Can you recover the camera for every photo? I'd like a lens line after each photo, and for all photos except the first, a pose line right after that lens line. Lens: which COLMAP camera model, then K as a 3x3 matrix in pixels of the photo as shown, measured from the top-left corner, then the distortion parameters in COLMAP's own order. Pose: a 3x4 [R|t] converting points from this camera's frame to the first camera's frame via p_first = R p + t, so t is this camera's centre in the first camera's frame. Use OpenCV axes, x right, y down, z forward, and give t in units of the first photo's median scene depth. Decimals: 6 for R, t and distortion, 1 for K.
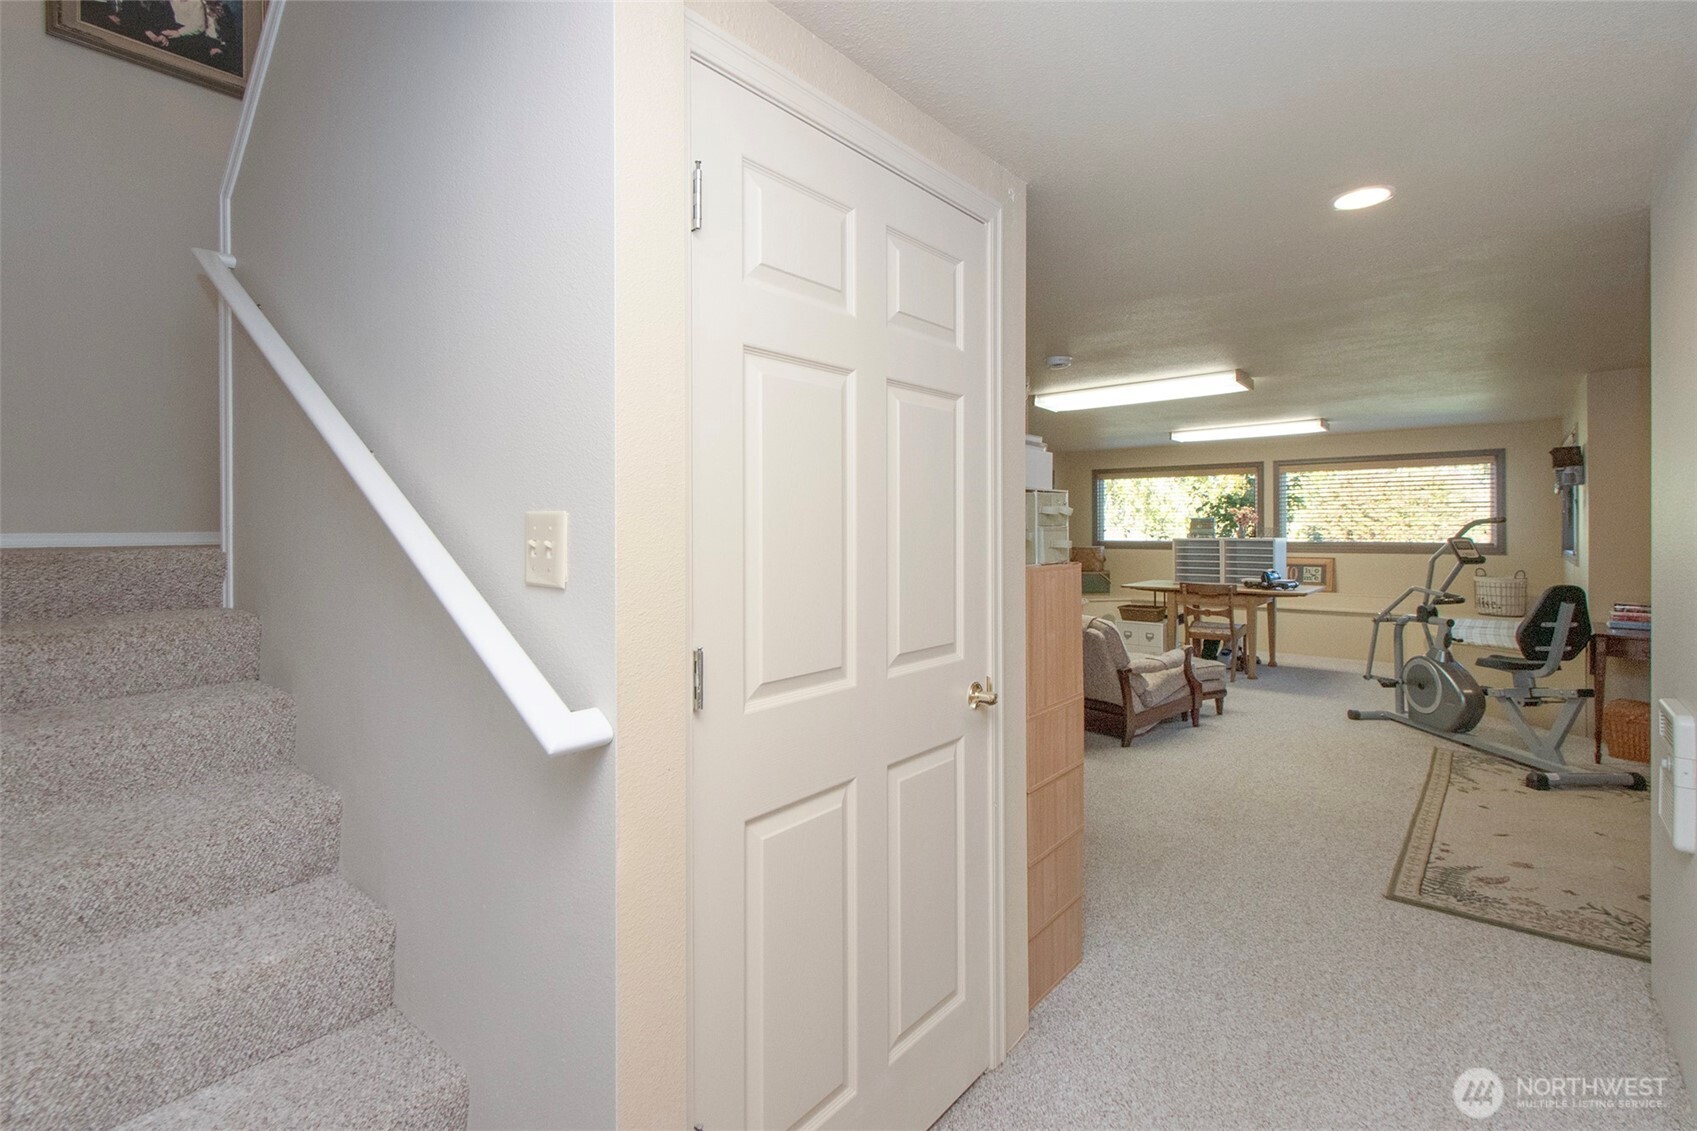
lens RADIAL K [[772.3, 0, 848.1], [0, 772.3, 532.0], [0, 0, 1]] dist [-0.000112, -0.000038]
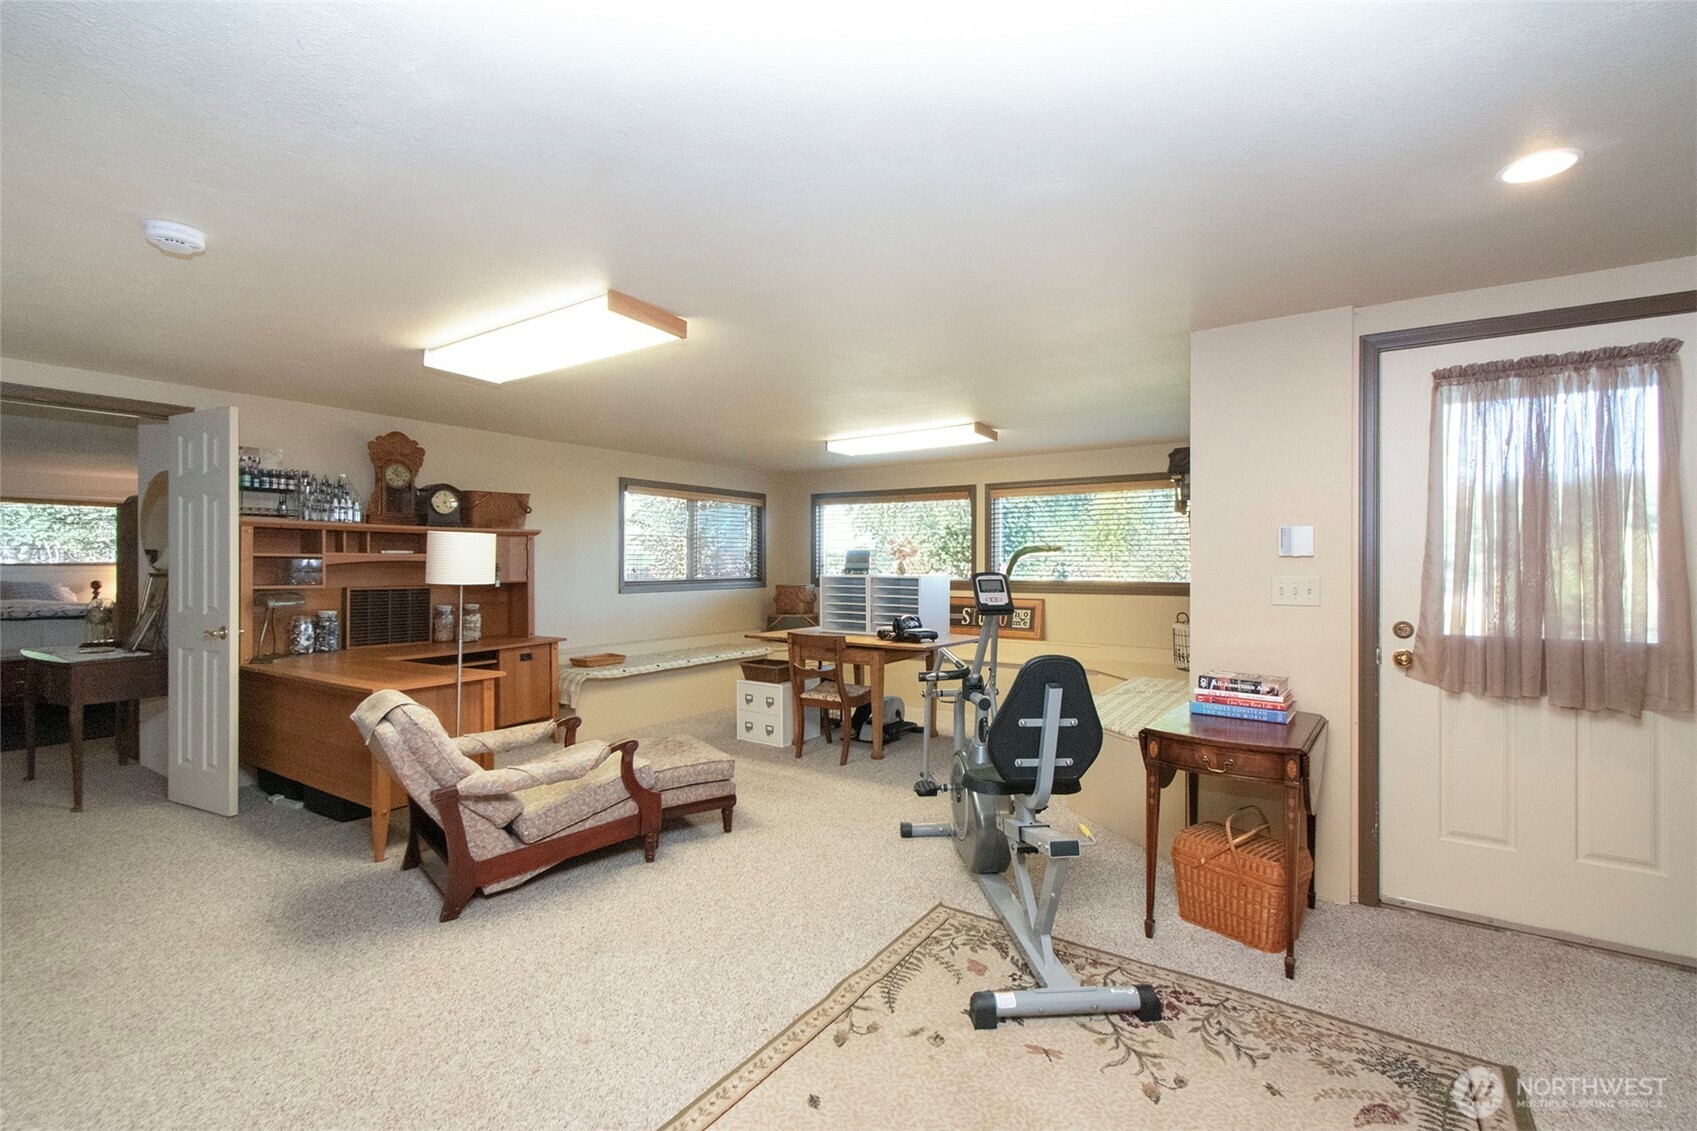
lens RADIAL K [[759.8, 0, 838.9], [0, 759.8, 562.0], [0, 0, 1]] dist [0.002104, 0.006195]
pose [[0.994093, 0.009160, 0.108140, 0.504460], [-0.008138, 0.999918, -0.009887, 0.004418], [-0.108222, 0.008949, 0.994086, 0.320506]]
